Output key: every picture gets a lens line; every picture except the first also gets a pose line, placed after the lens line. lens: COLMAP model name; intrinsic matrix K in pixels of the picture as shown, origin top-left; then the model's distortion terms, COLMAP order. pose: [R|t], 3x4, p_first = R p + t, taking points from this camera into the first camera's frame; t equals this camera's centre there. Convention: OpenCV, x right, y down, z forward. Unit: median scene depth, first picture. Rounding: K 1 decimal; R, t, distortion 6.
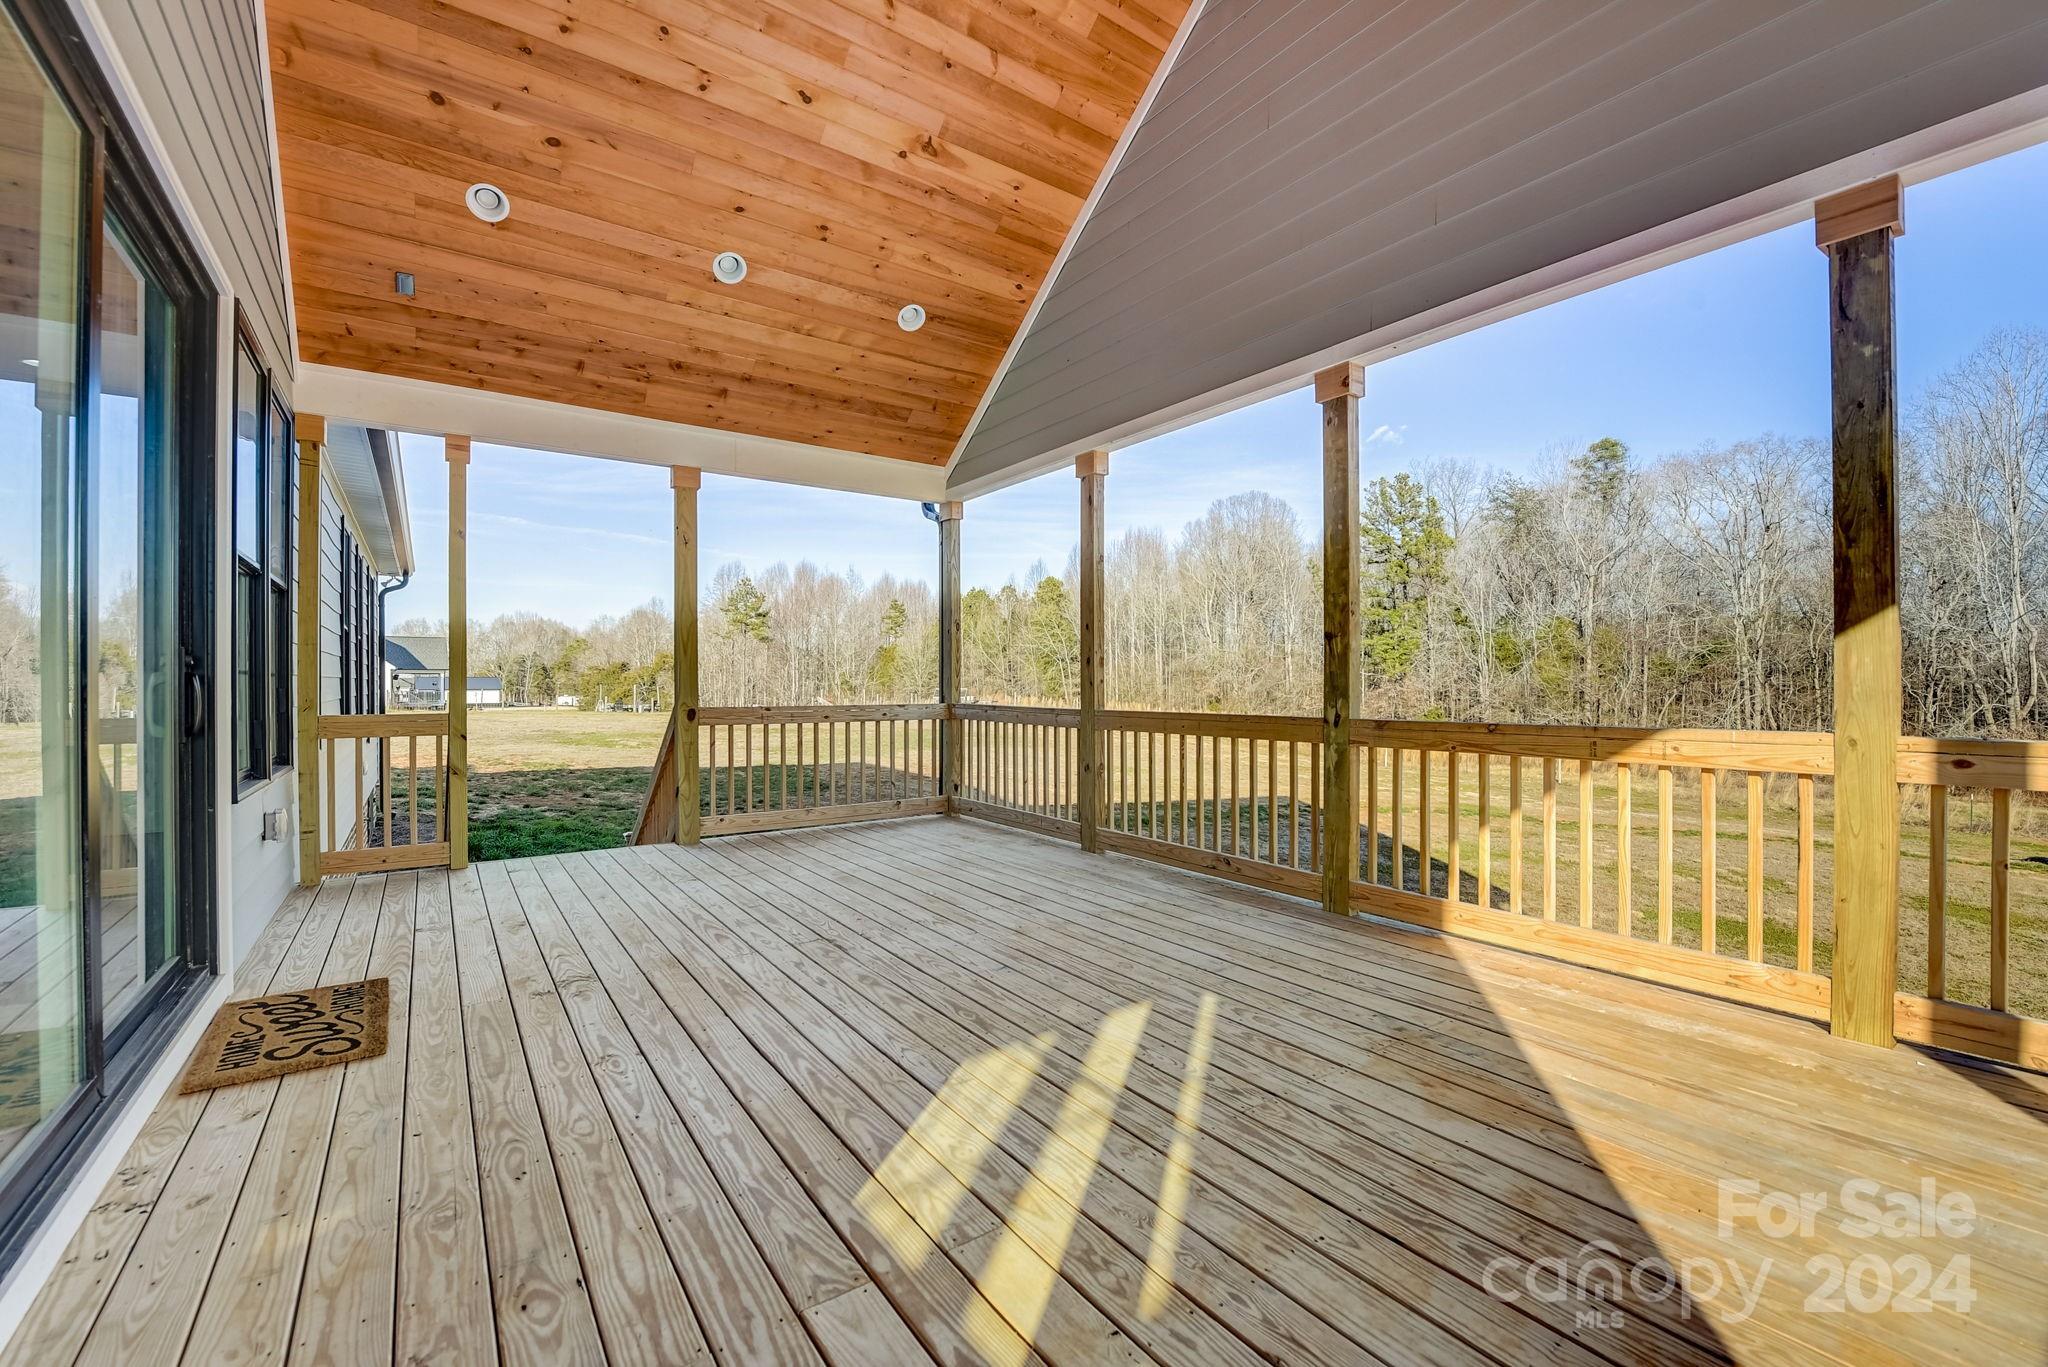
lens RADIAL K [[850.0, 0, 1024.0], [0, 850.0, 683.5], [0, 0, 1]] dist [-0.011411, -0.002338]
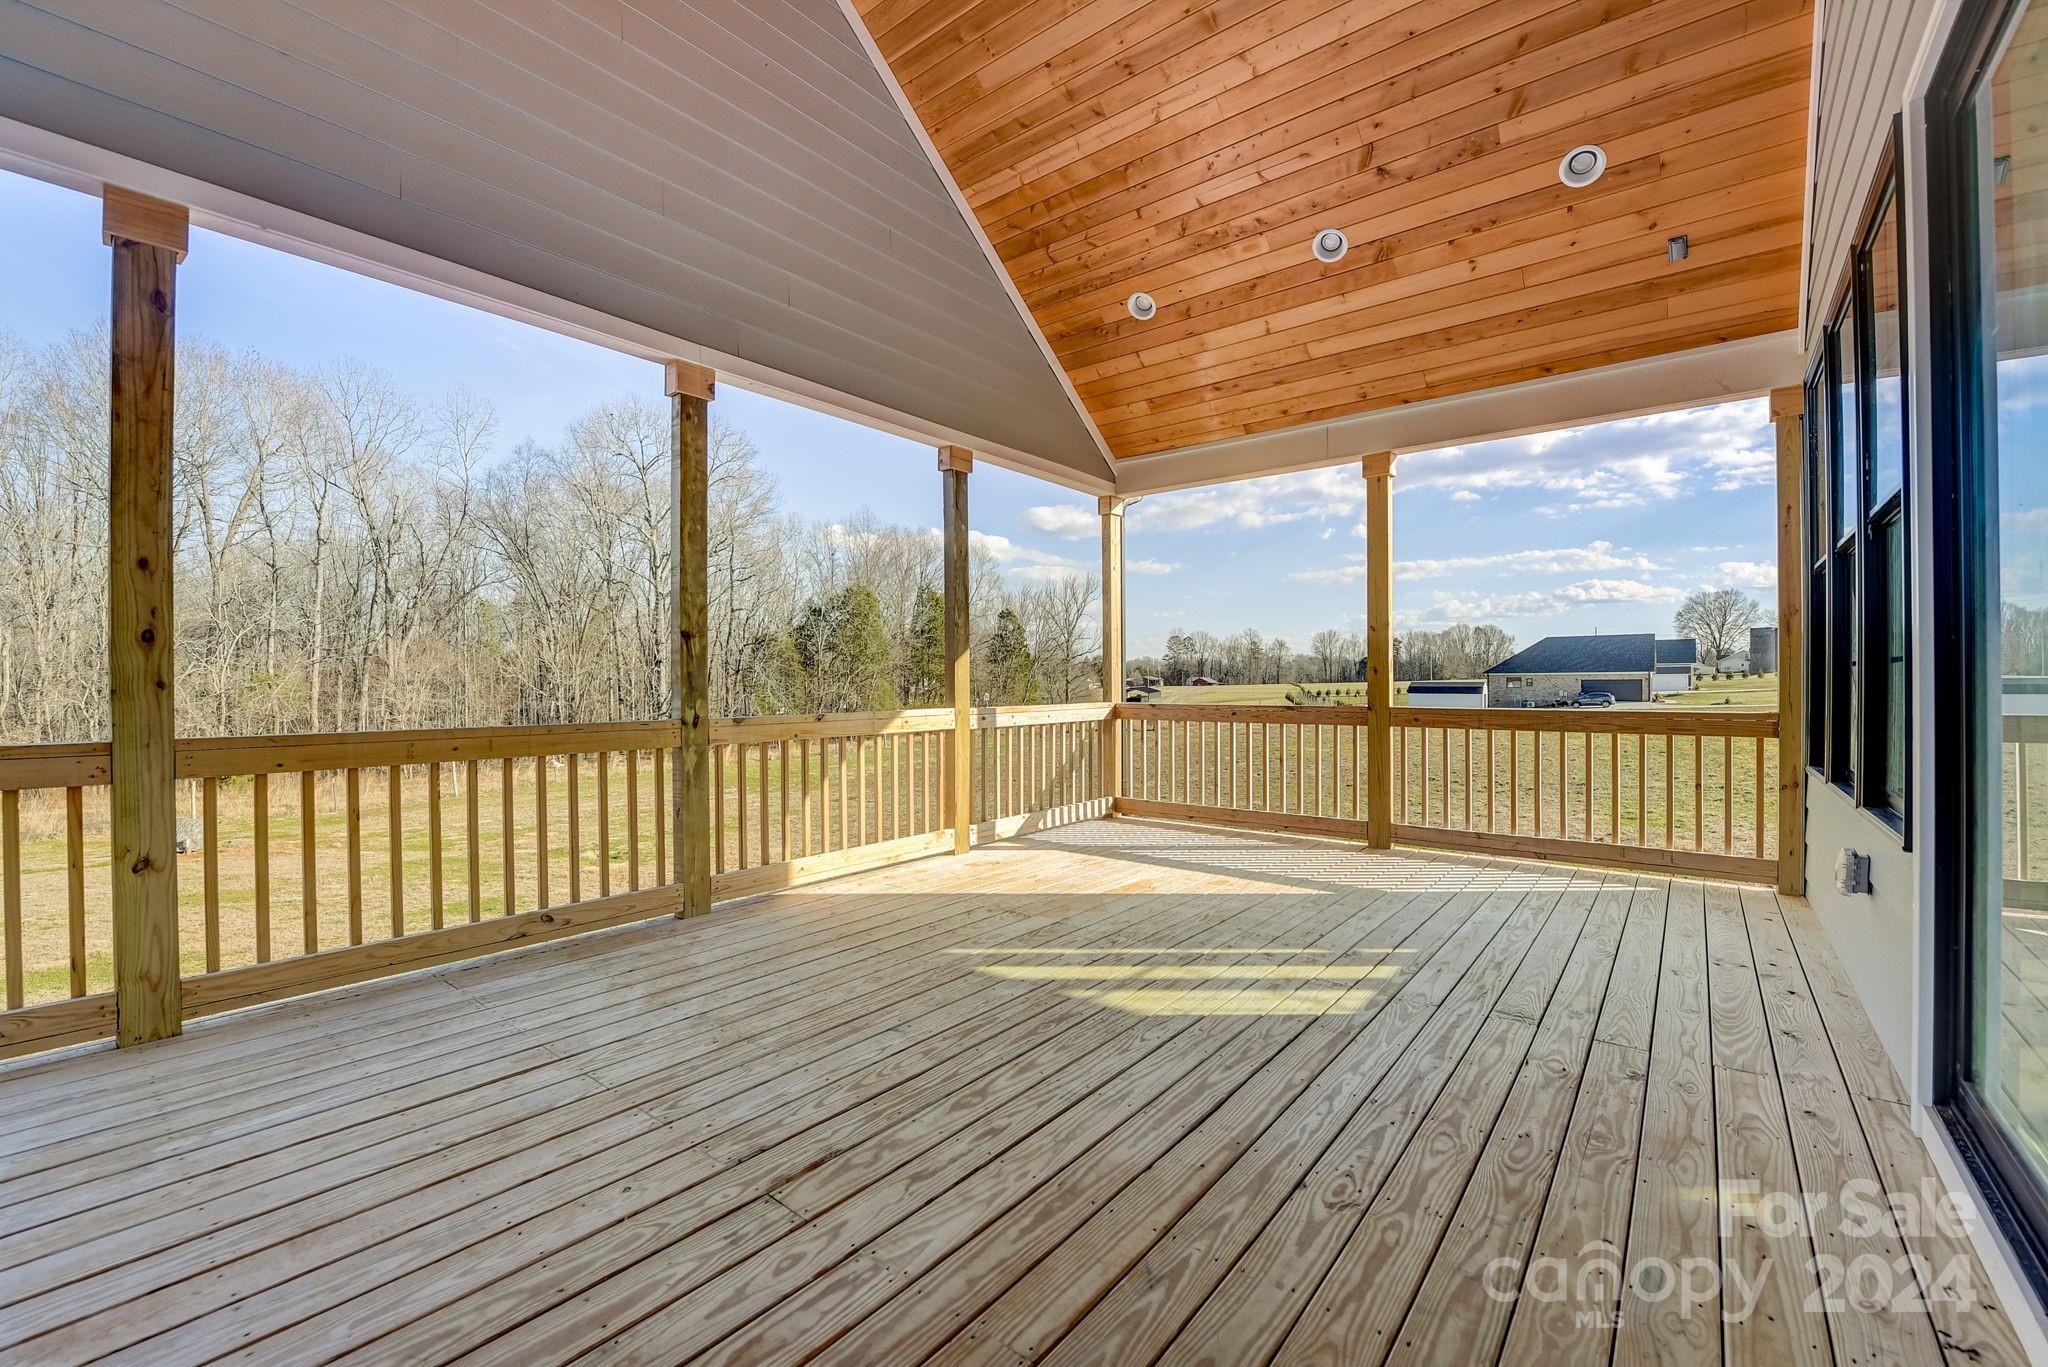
lens RADIAL K [[850.0, 0, 1024.0], [0, 850.0, 683.5], [0, 0, 1]] dist [-0.011411, -0.002338]
pose [[-0.280191, 0.002573, 0.959941, -0.972051], [0.003419, 0.999993, -0.001683, 0.003127], [-0.959938, 0.002810, -0.280198, 1.279078]]
